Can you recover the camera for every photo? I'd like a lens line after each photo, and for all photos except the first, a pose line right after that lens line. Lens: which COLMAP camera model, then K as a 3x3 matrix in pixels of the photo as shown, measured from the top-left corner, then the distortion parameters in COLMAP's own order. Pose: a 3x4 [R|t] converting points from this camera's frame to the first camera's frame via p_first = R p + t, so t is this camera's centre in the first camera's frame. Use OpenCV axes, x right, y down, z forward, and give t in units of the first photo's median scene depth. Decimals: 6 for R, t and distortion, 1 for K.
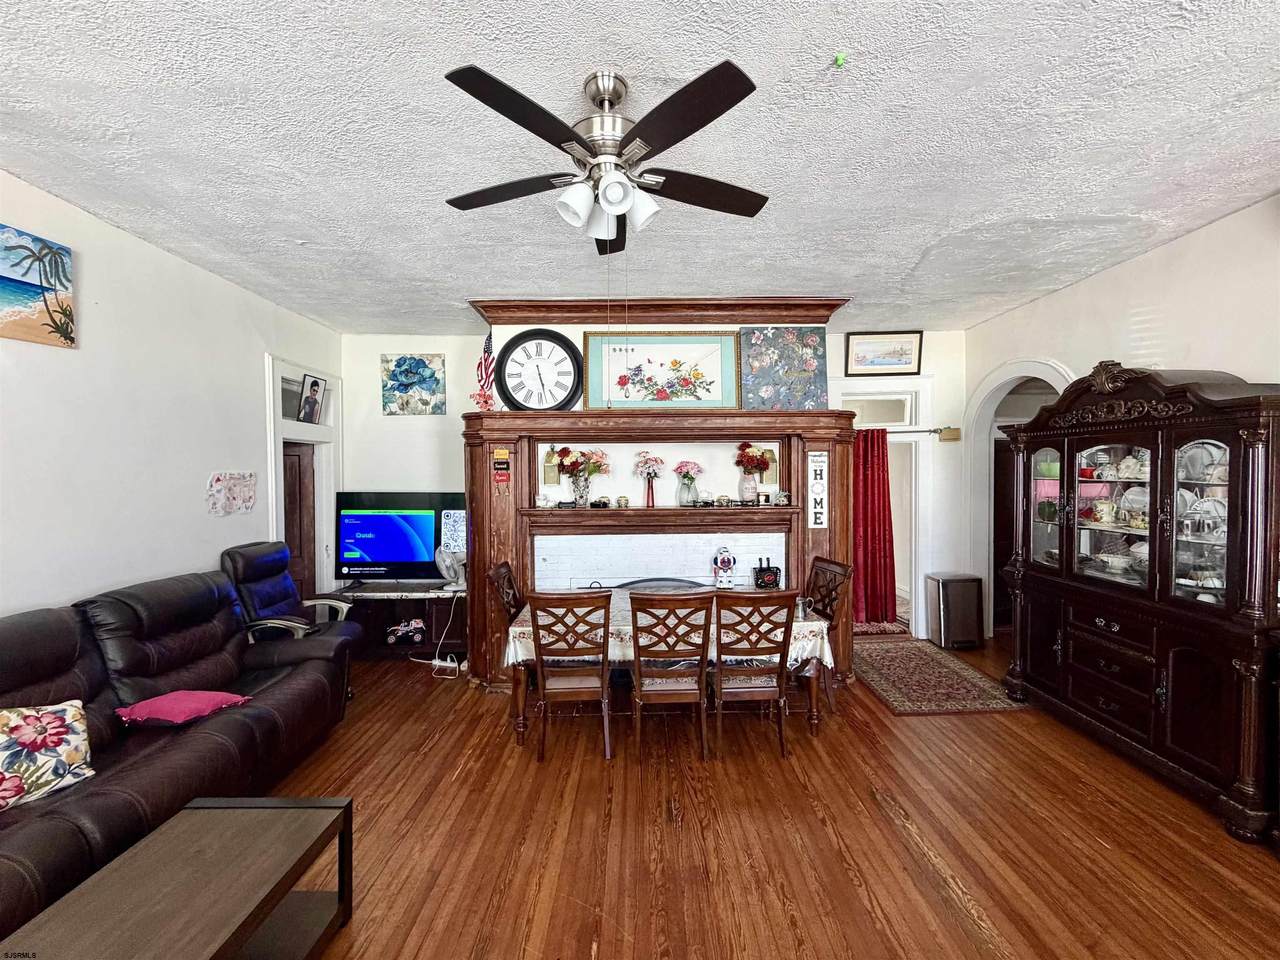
lens RADIAL K [[549.9, 0, 641.5], [0, 549.9, 480.1], [0, 0, 1]] dist [0.004922, 0.000163]
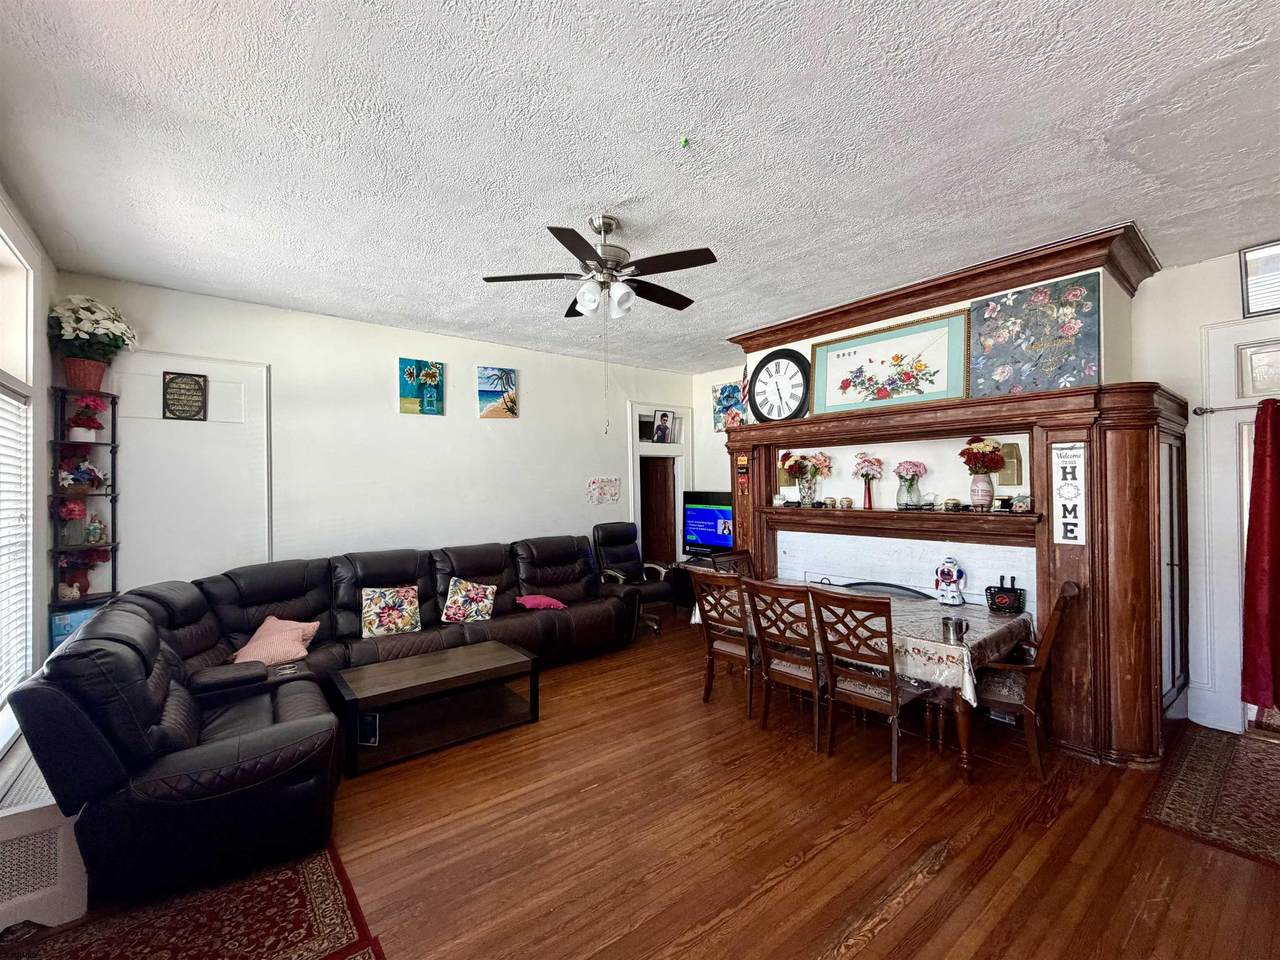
lens RADIAL K [[549.9, 0, 637.1], [0, 549.9, 481.4], [0, 0, 1]] dist [0.004922, 0.000163]
pose [[0.620920, -0.004690, -0.783860, 0.532563], [0.002506, 0.999989, -0.003998, 0.002655], [0.783870, 0.000519, 0.620925, 0.060932]]
